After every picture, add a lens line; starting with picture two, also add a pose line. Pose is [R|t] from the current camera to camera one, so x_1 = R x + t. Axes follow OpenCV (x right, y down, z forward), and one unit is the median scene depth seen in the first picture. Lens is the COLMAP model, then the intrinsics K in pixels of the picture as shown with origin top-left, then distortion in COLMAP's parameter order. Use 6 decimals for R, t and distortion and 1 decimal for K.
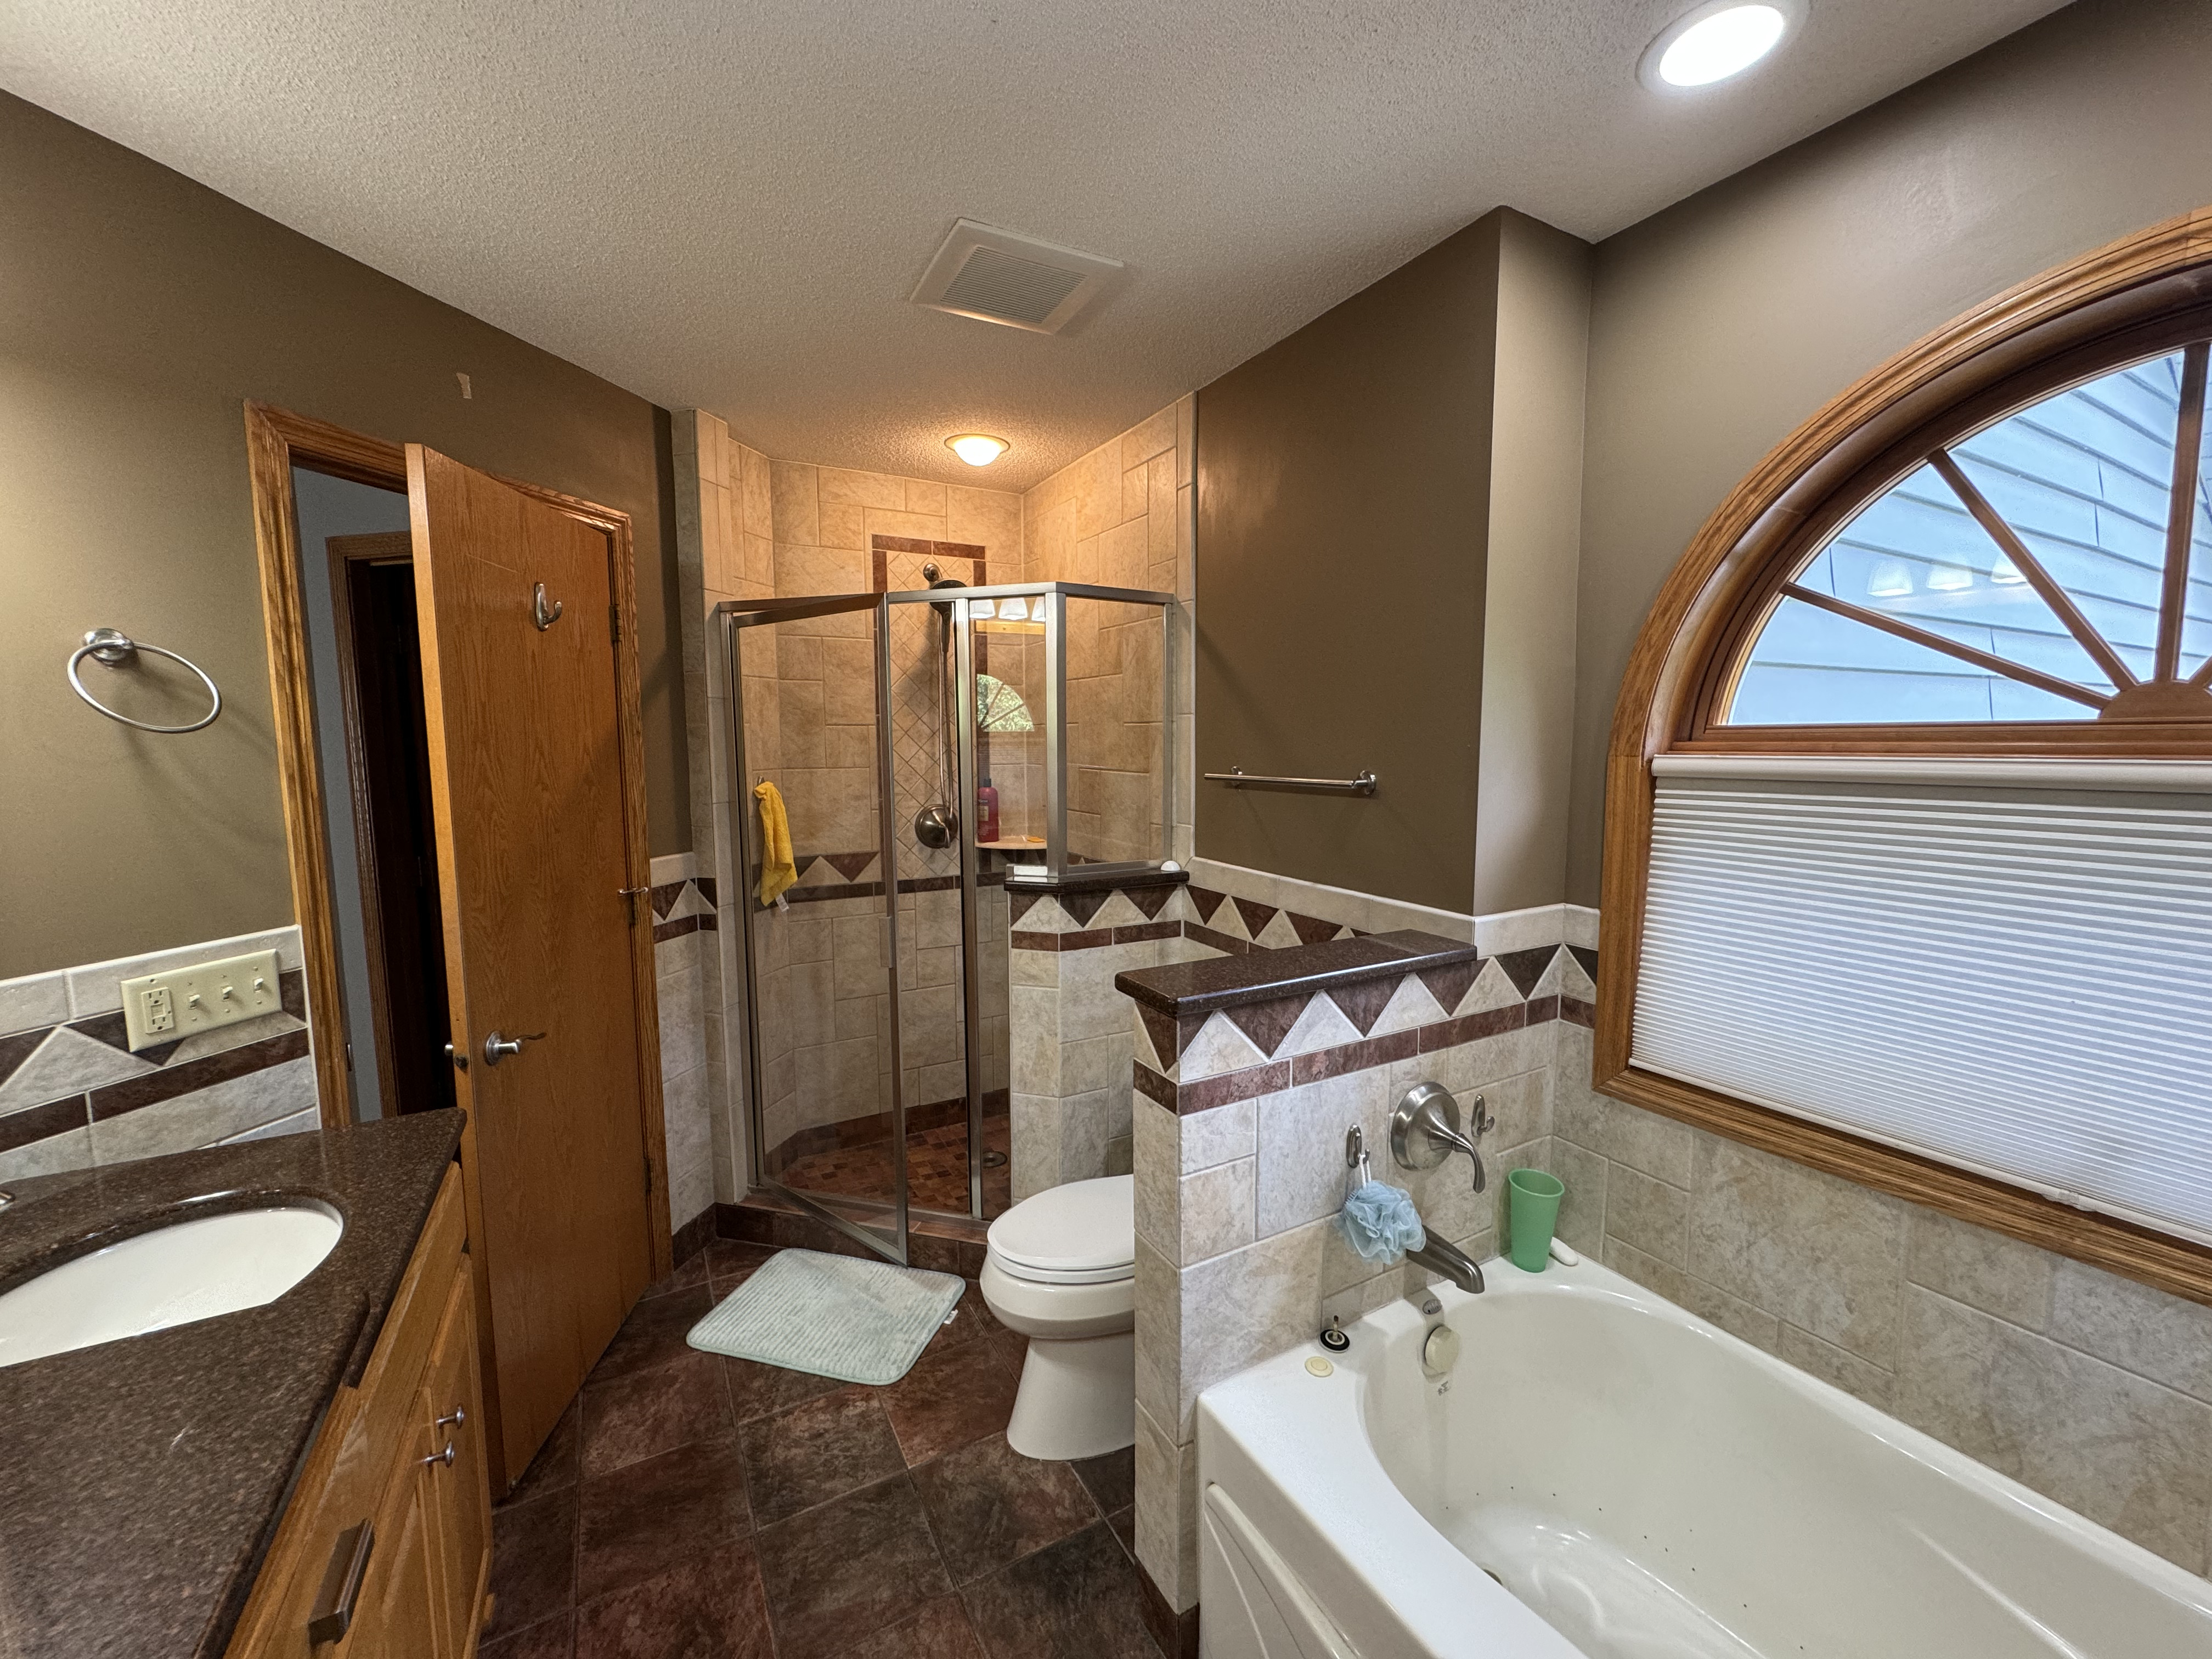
lens RADIAL K [[882.5, 0, 1103.8], [0, 882.5, 826.9], [0, 0, 1]] dist [-0.001995, -0.000428]
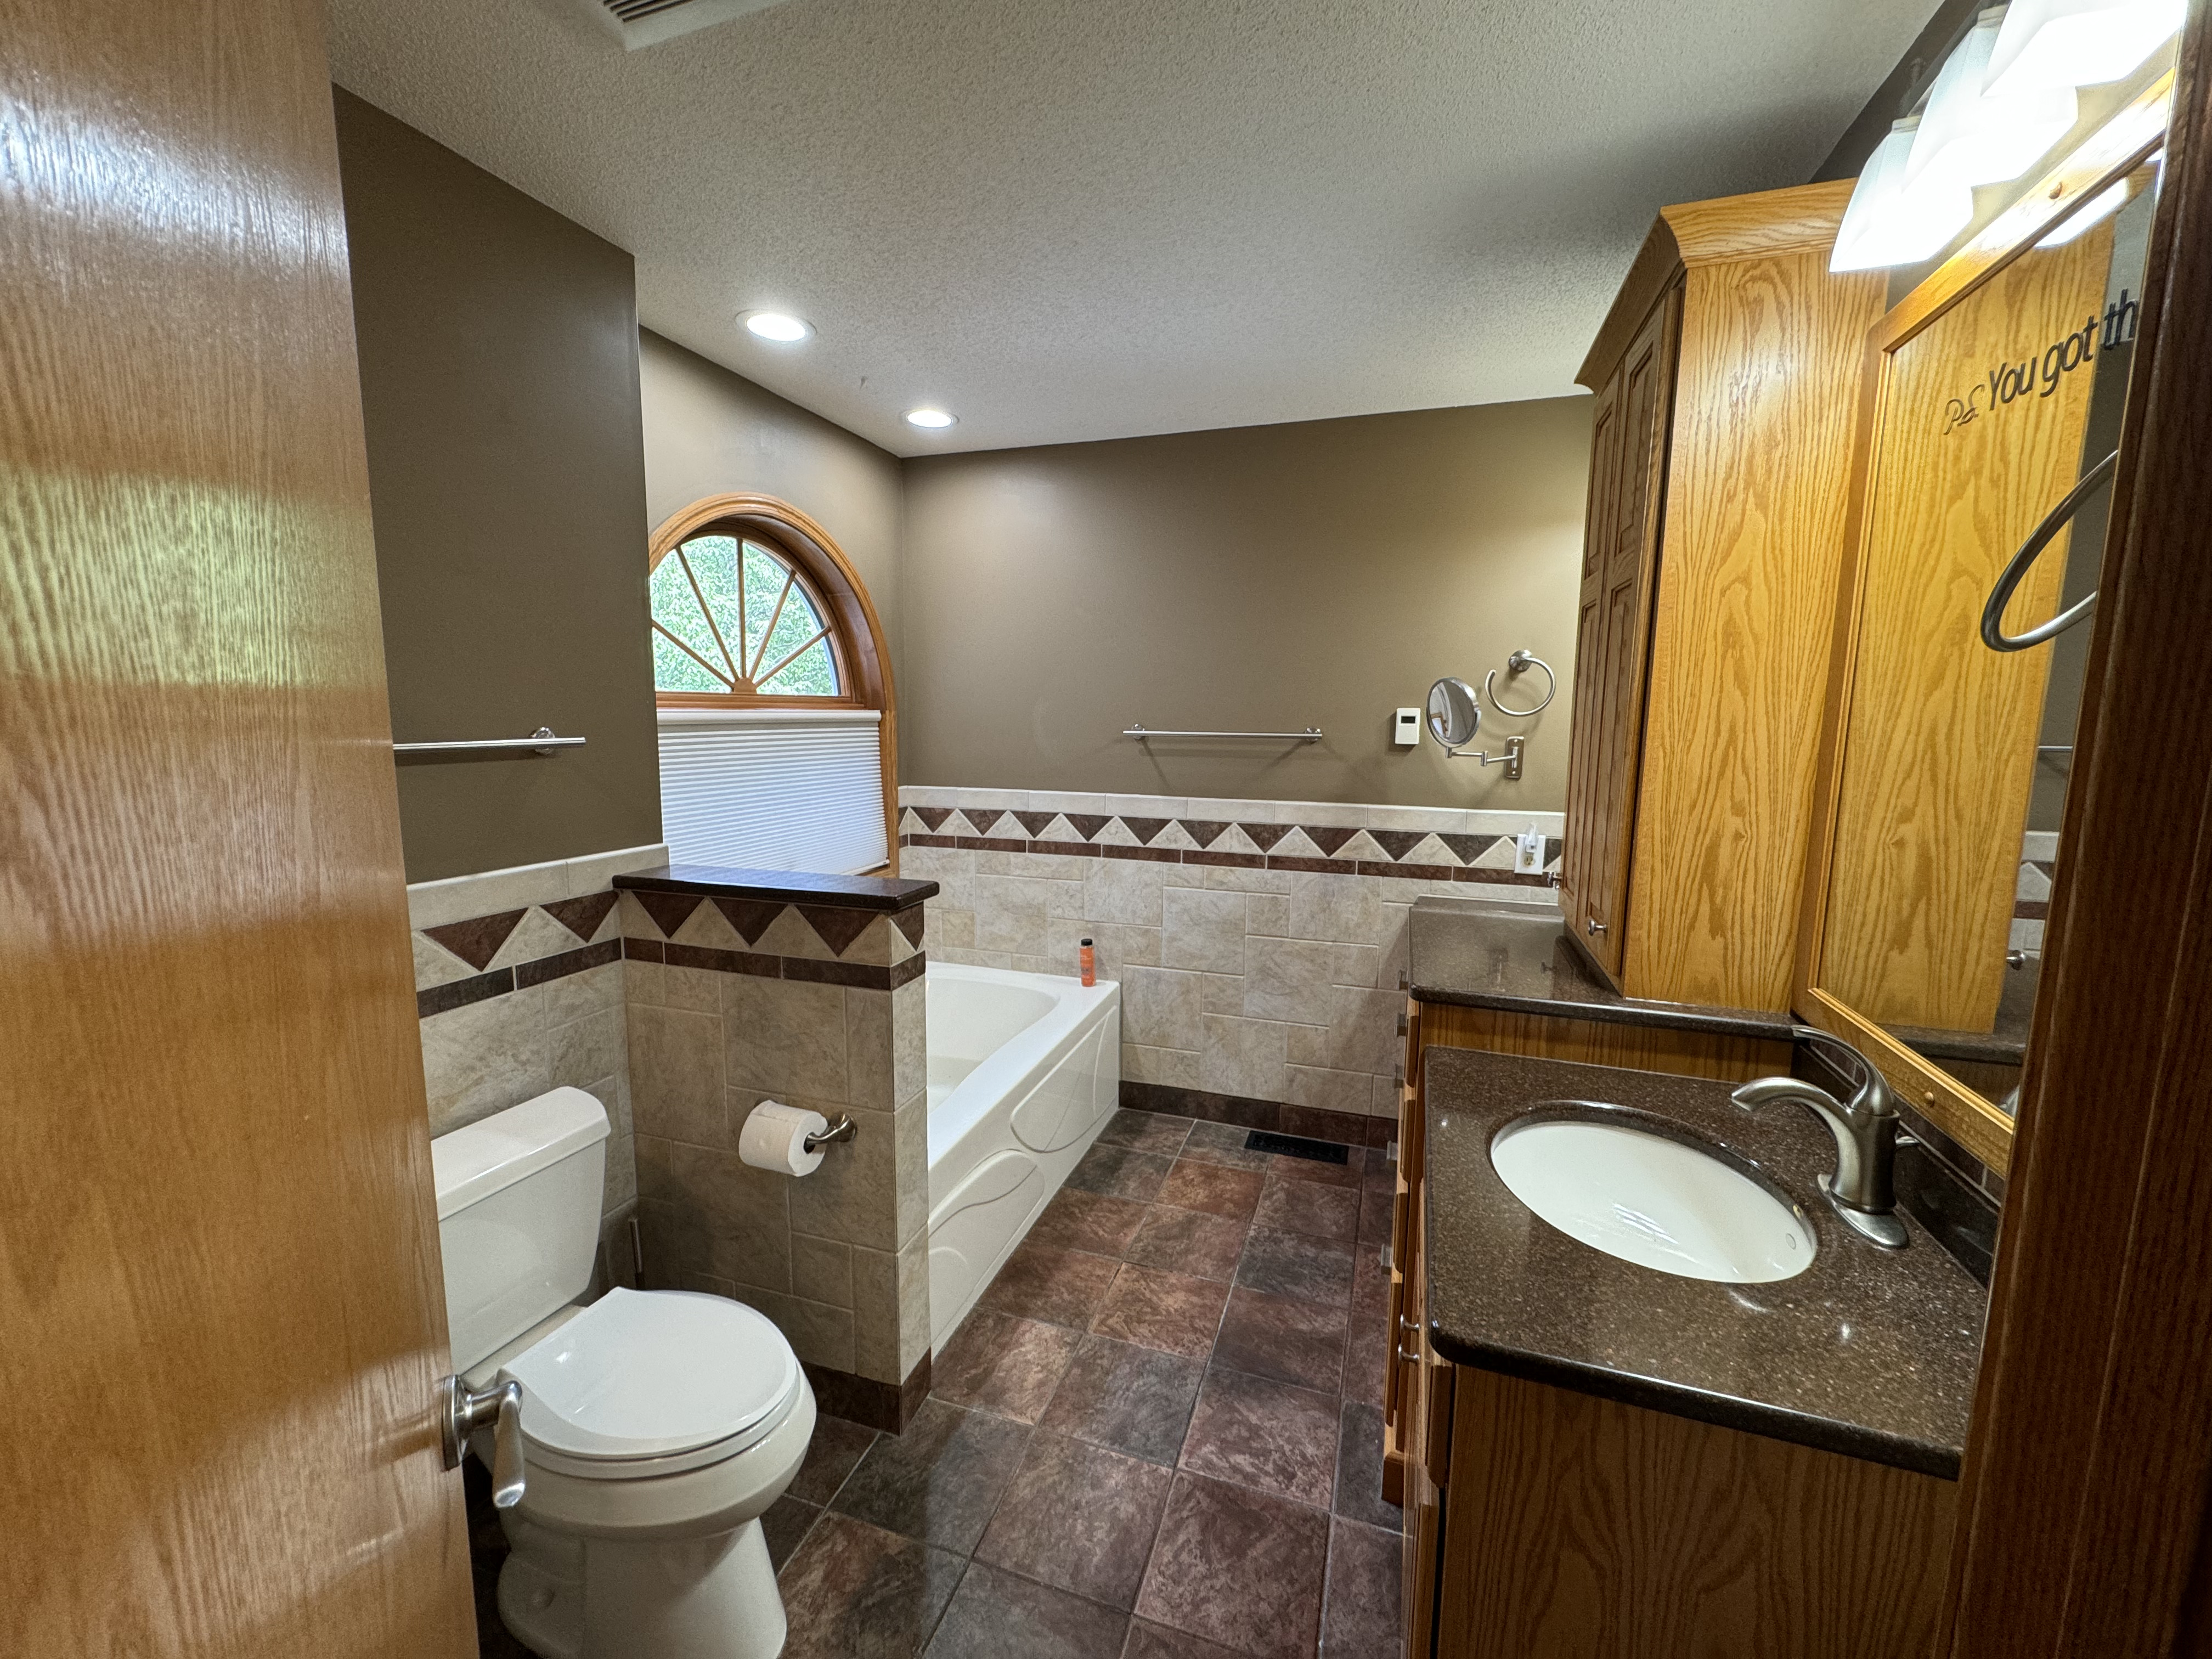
lens RADIAL K [[882.5, 0, 1101.6], [0, 882.5, 841.2], [0, 0, 1]] dist [-0.001995, -0.000428]
pose [[-0.672759, -0.103296, 0.732615, -1.003873], [0.068864, 0.977165, 0.201014, -0.118499], [-0.736650, 0.185685, -0.650283, 1.536756]]
